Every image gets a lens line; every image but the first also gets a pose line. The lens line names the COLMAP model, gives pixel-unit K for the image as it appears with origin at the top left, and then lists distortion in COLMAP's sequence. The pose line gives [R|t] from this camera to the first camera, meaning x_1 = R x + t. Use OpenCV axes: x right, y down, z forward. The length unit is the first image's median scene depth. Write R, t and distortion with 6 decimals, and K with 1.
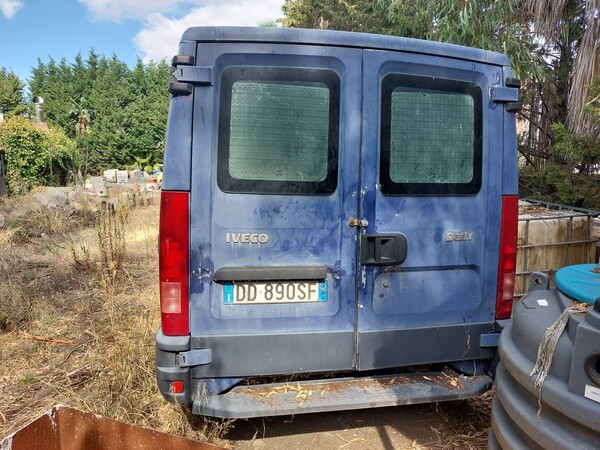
lens RADIAL K [[434.2, 0, 300.0], [0, 434.2, 225.0], [0, 0, 1]] dist [0.039254, -0.005727]
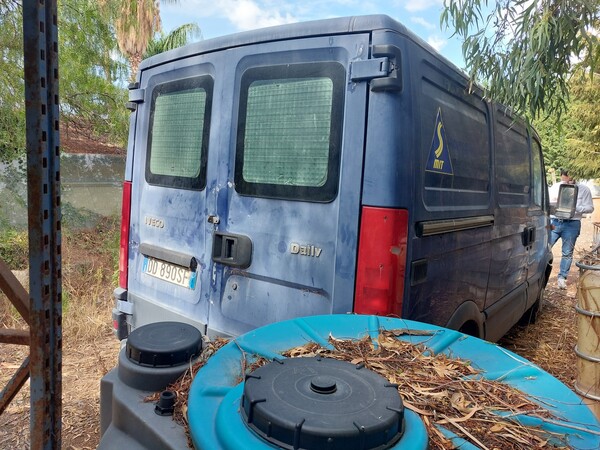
lens RADIAL K [[434.2, 0, 300.0], [0, 434.2, 225.0], [0, 0, 1]] dist [0.039254, -0.005727]
pose [[0.651167, 0.100015, -0.752316, 1.023287], [-0.133806, 0.990880, 0.015915, -0.034563], [0.747046, 0.090301, 0.658611, 0.474133]]
